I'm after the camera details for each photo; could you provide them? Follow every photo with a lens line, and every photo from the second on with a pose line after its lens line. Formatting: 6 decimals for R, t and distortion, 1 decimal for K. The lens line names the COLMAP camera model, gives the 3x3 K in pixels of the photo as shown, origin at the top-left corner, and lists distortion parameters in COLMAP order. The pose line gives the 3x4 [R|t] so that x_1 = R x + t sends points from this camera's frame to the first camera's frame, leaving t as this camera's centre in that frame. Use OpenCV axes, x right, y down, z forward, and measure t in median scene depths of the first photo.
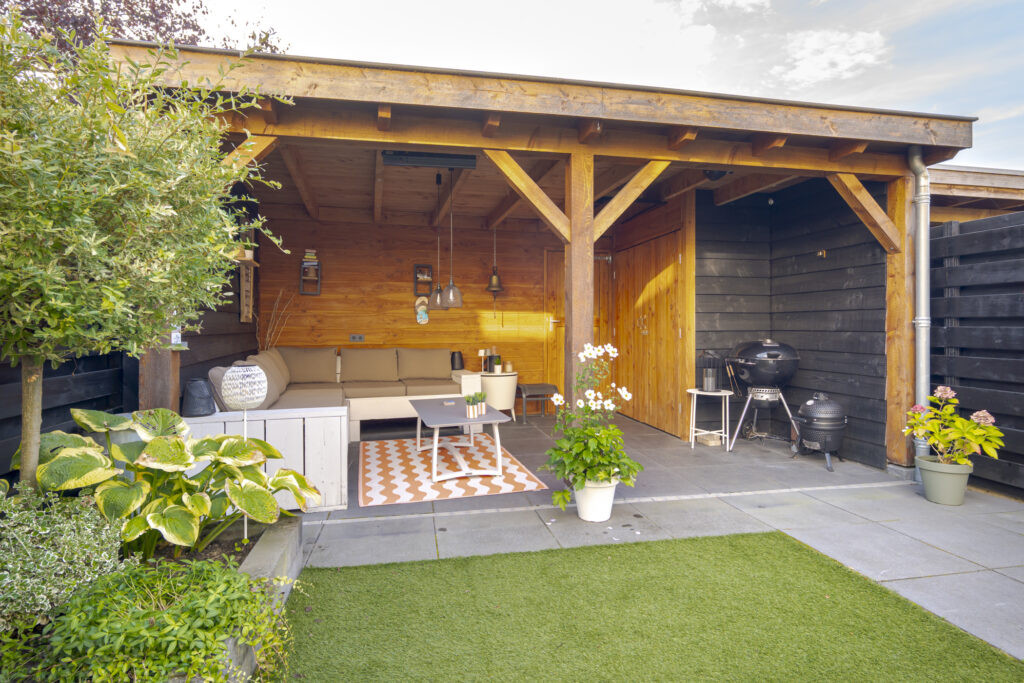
lens RADIAL K [[522.8, 0, 507.8], [0, 522.8, 325.8], [0, 0, 1]] dist [0.002488, 0.000409]
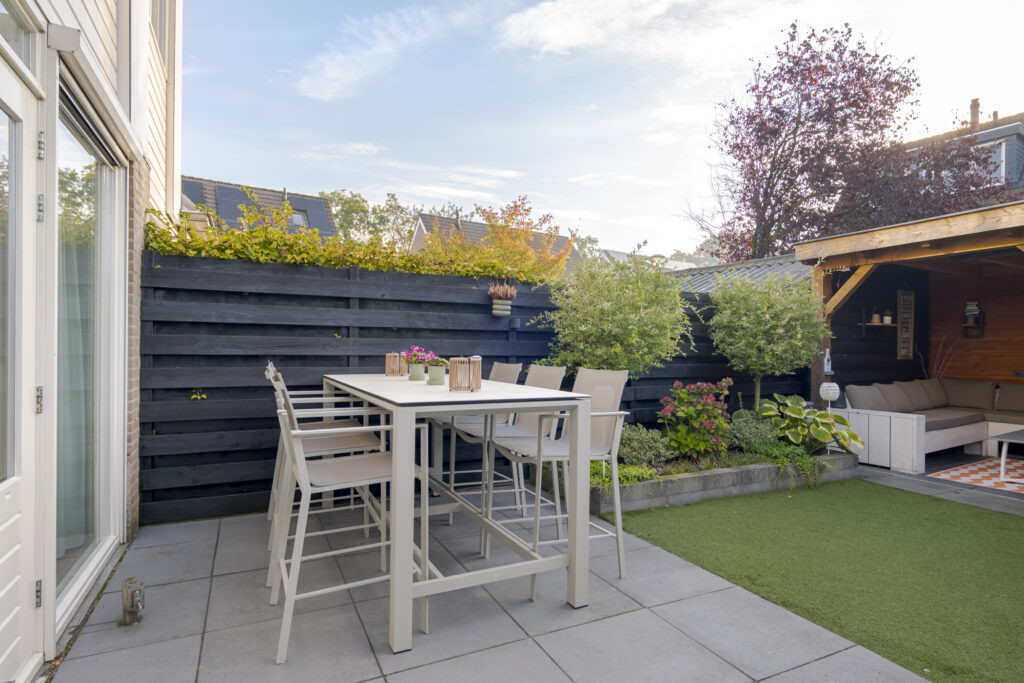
lens RADIAL K [[539.4, 0, 512.0], [0, 539.4, 341.5], [0, 0, 1]] dist [-0.001622, -0.000804]
pose [[0.264380, -0.004219, -0.964409, 0.720056], [-0.009386, 0.999932, -0.006947, -0.038830], [0.964373, 0.010889, 0.264322, -0.507467]]
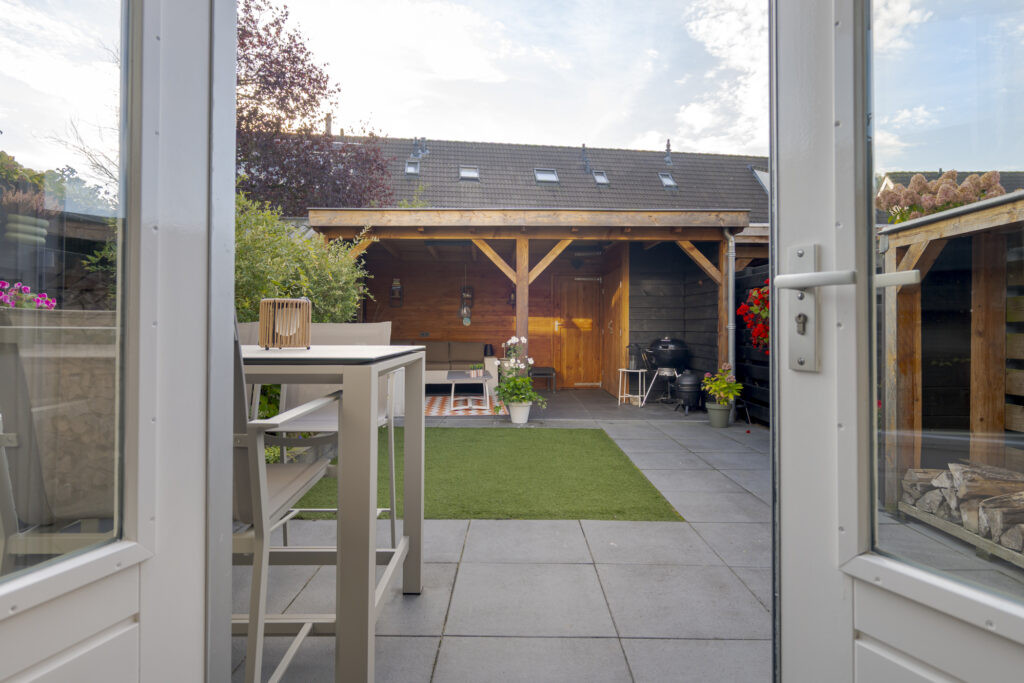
lens RADIAL K [[565.4, 0, 515.3], [0, 565.4, 312.8], [0, 0, 1]] dist [-0.003204, -0.000282]
pose [[0.982636, 0.001026, -0.185539, 0.371960], [-0.005352, 0.999725, -0.022818, -0.005518], [0.185465, 0.023415, 0.982372, -0.778253]]
